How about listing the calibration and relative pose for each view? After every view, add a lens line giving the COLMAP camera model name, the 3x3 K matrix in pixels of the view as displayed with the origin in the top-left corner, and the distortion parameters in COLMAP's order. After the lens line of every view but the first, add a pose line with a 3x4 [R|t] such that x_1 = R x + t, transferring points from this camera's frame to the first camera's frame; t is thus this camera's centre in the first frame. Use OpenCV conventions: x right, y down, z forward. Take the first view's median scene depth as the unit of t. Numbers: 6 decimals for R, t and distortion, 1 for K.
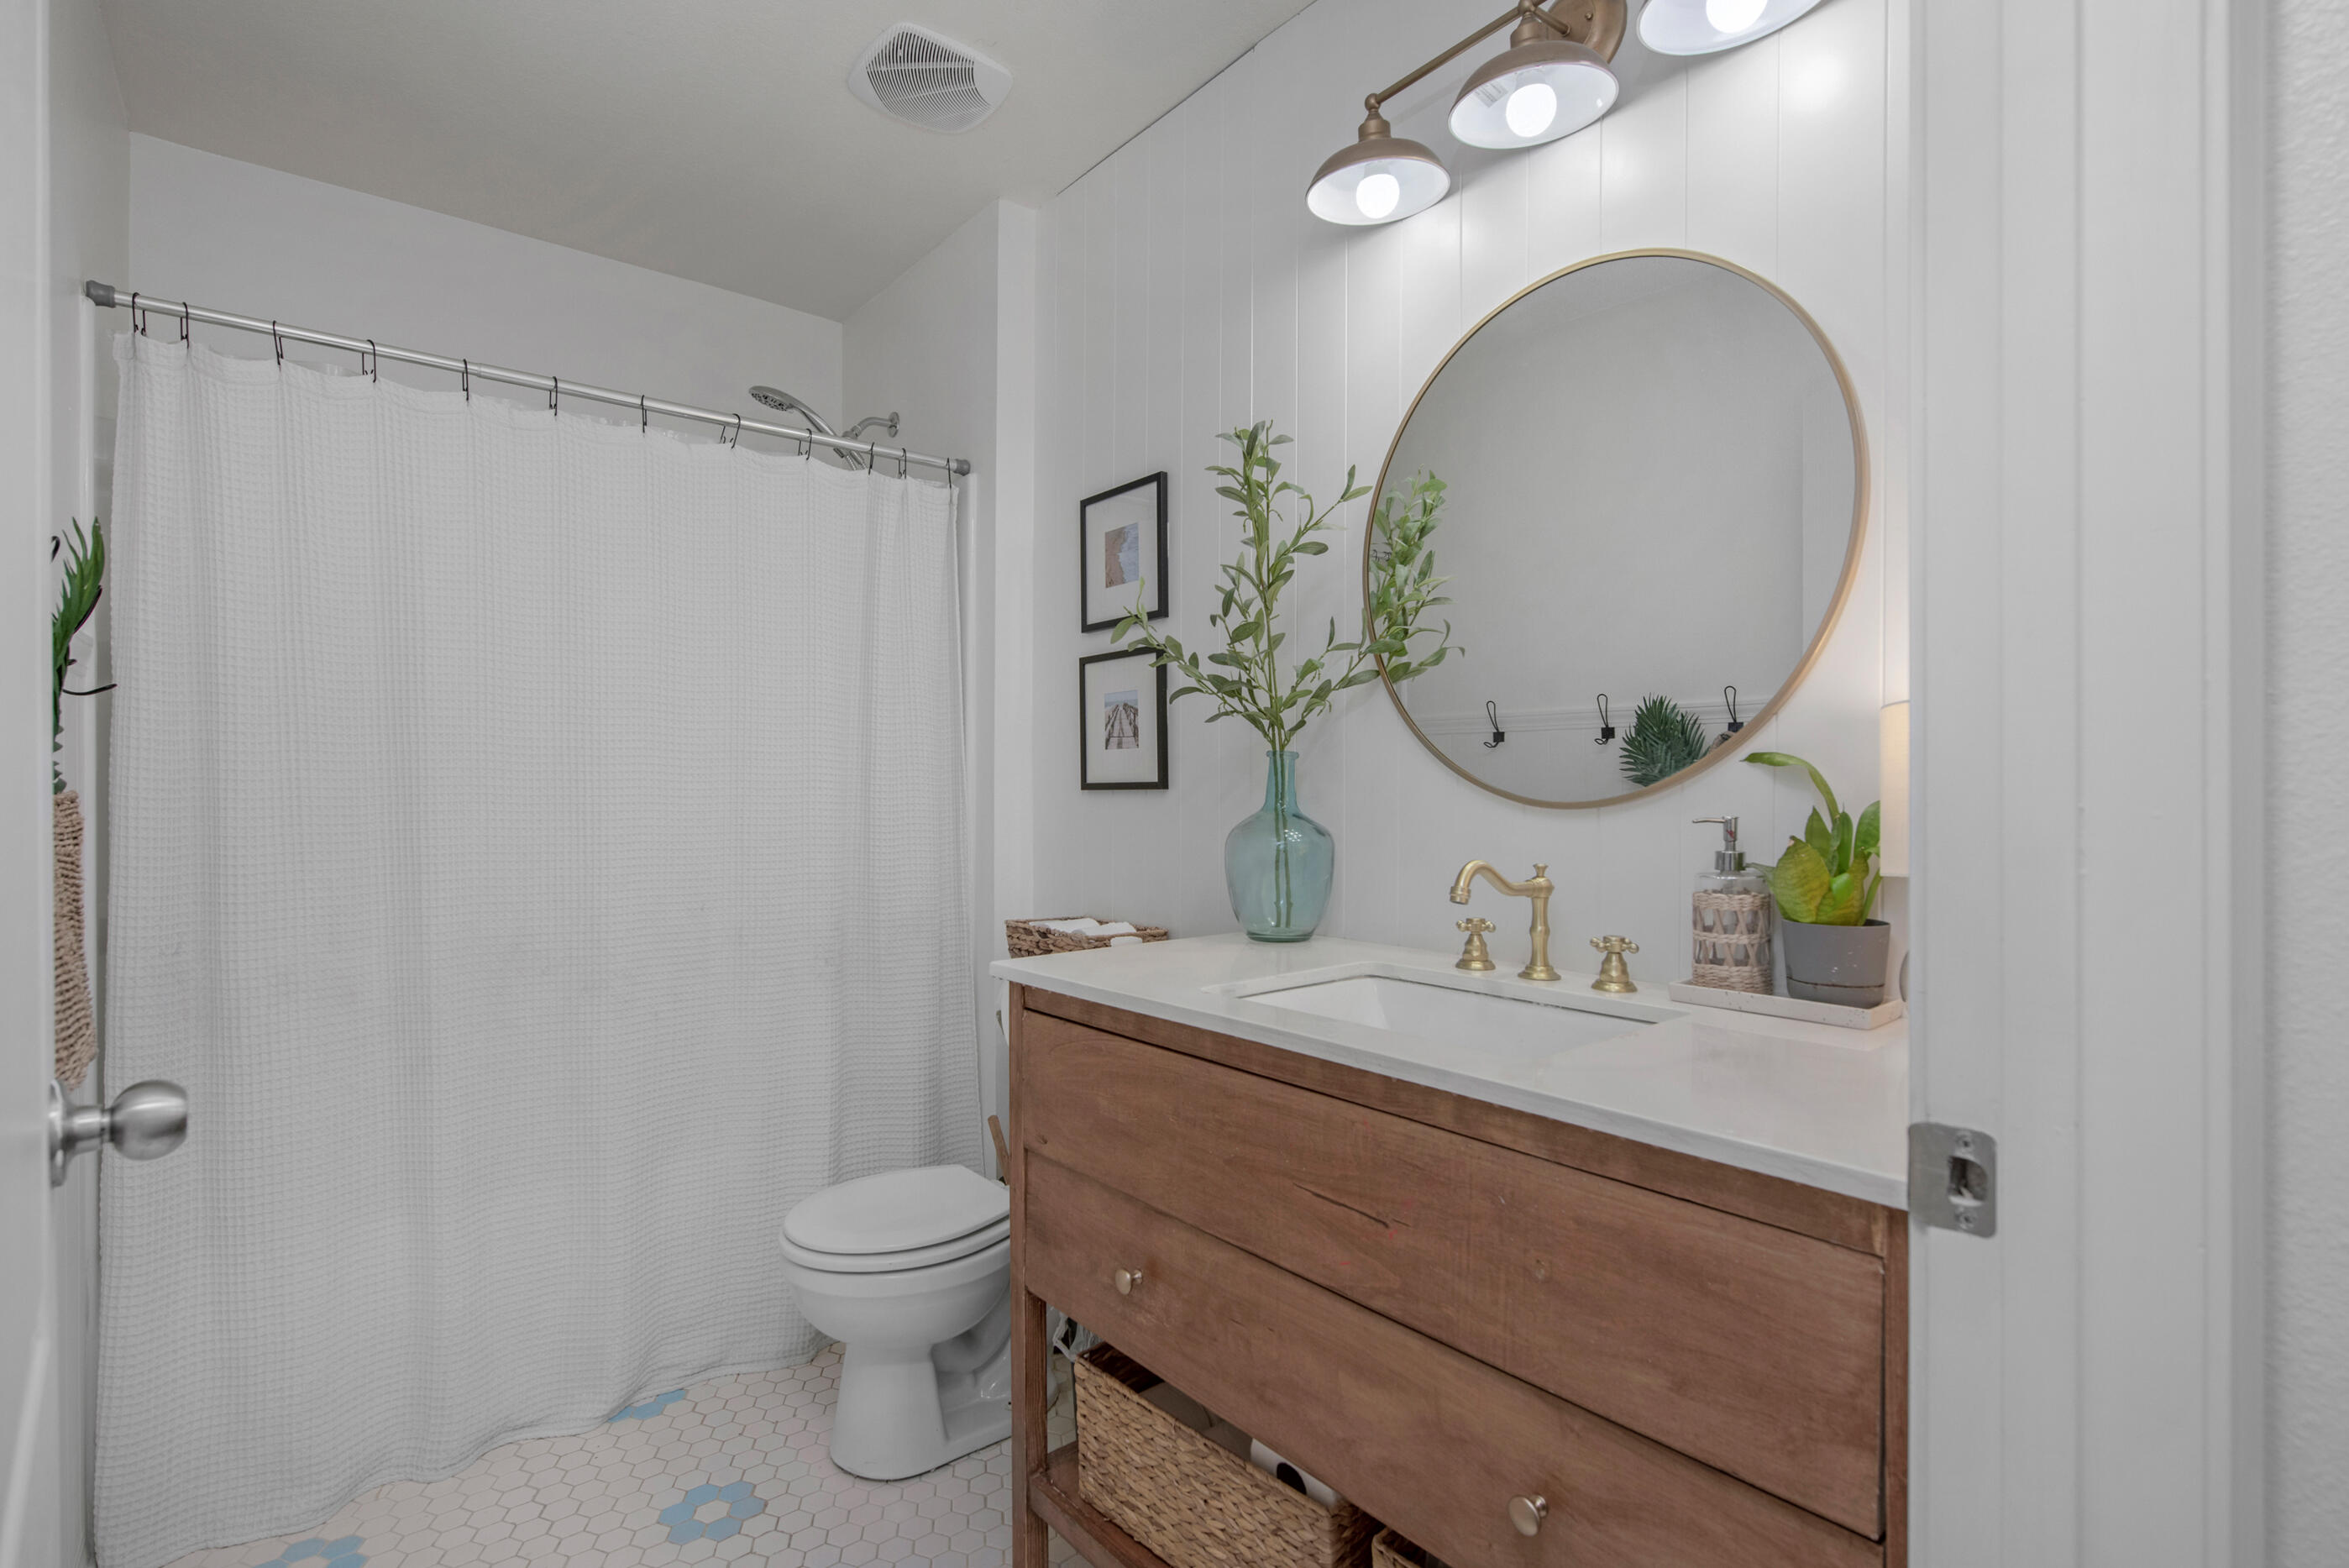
lens RADIAL K [[1064.2, 0, 1160.6], [0, 1064.2, 765.5], [0, 0, 1]] dist [-0.021749, -0.004913]
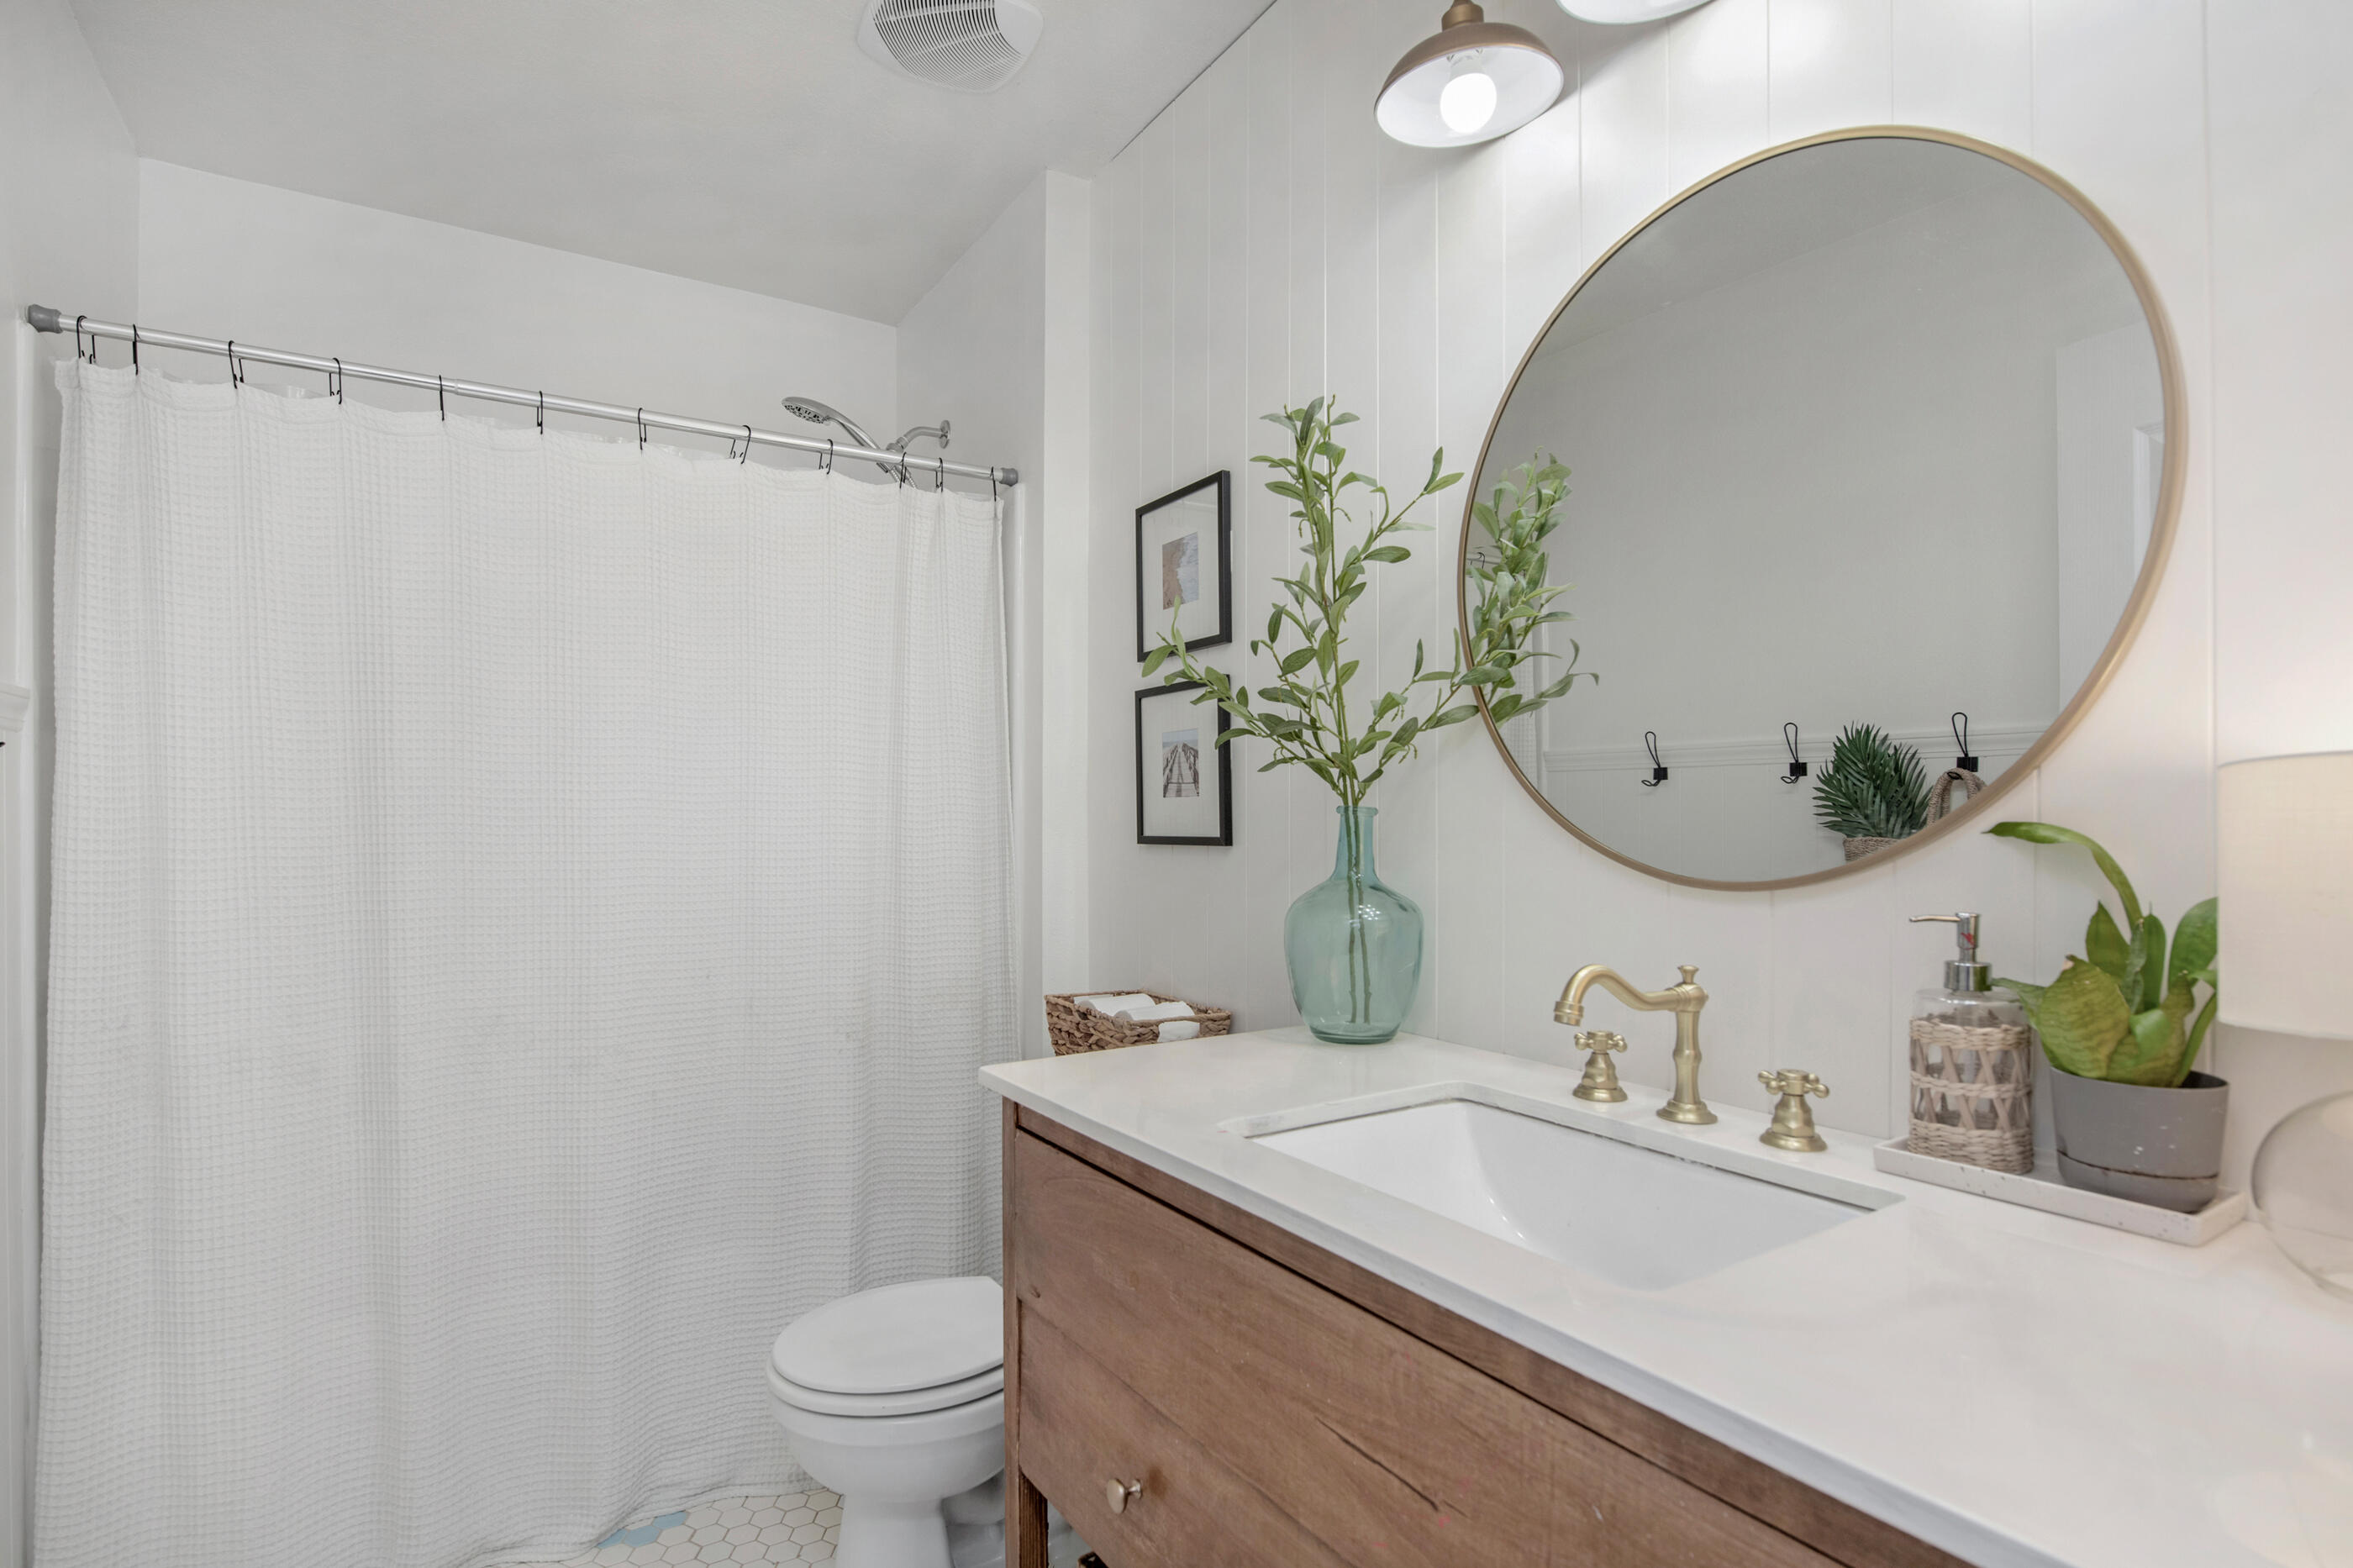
lens RADIAL K [[1054.7, 0, 1170.0], [0, 1054.7, 775.9], [0, 0, 1]] dist [-0.018073, -0.000298]
pose [[0.988775, -0.000062, -0.149411, 0.101375], [-0.000977, 0.999976, -0.006879, -0.033620], [0.149408, 0.006947, 0.988751, 0.201192]]
